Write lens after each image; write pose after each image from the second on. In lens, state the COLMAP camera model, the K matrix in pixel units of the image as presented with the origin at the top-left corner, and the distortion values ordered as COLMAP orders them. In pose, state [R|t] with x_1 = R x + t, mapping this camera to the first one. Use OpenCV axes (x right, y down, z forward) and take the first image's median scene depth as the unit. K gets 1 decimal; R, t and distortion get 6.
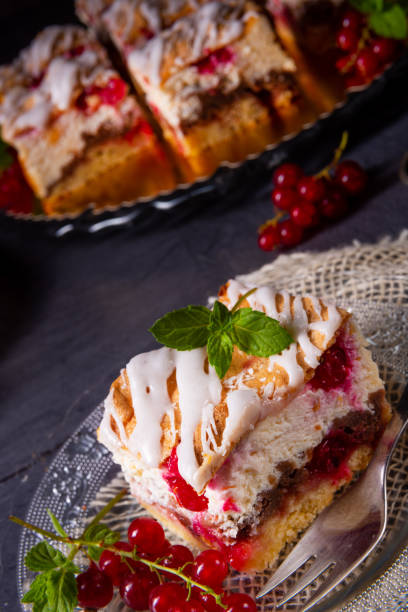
lens RADIAL K [[993.2, 0, 204.0], [0, 993.2, 306.0], [0, 0, 1]] dist [-0.215943, 0.126786]
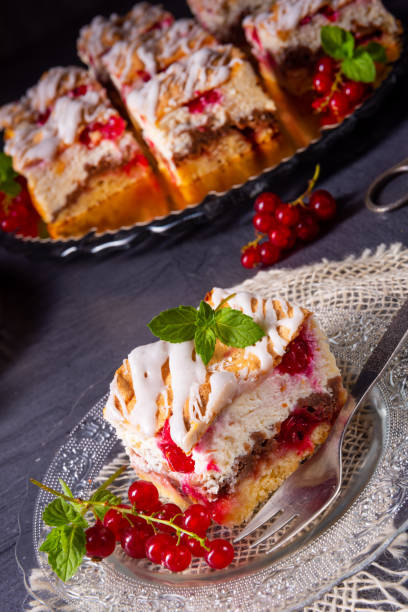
lens RADIAL K [[1020.8, 0, 204.0], [0, 1020.8, 306.0], [0, 0, 1]] dist [-0.186706, -0.007965]
pose [[0.999957, 0.004892, 0.007929, 0.004623], [-0.004594, 0.999297, -0.037220, 0.046338], [-0.008106, 0.037182, 0.999276, -0.254422]]
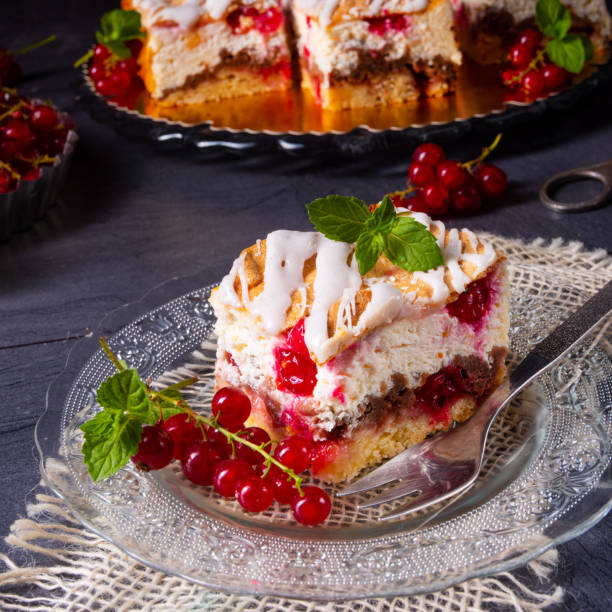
lens RADIAL K [[1173.4, 0, 305.1], [0, 1173.4, 153.2], [0, 0, 1]] dist [-0.173229, 0.066235]
pose [[0.934430, 0.351328, 0.058391, -0.140979], [-0.331597, 0.918061, -0.217274, 0.226554], [-0.129941, 0.183665, 0.974363, -0.129603]]
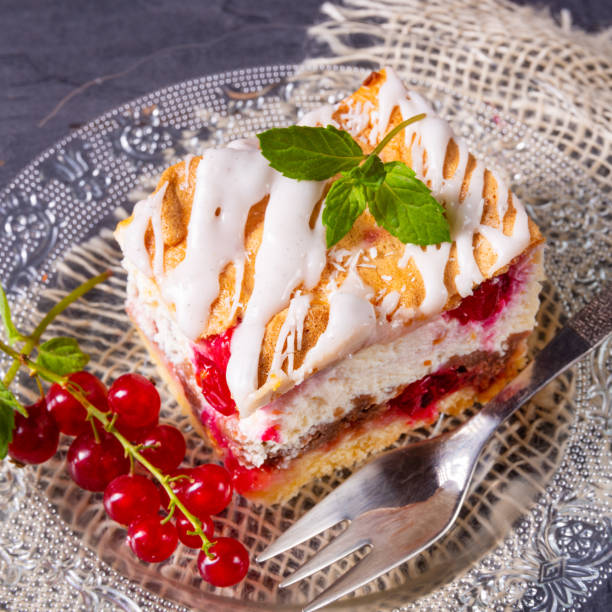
lens RADIAL K [[1493.8, 0, 296.2], [0, 1493.8, 305.3], [0, 0, 1]] dist [-0.245344, 0.557193]
pose [[0.911793, 0.351979, 0.211528, -0.197334], [-0.407054, 0.842697, 0.352375, -0.233951], [-0.054226, -0.407397, 0.911640, 0.067965]]
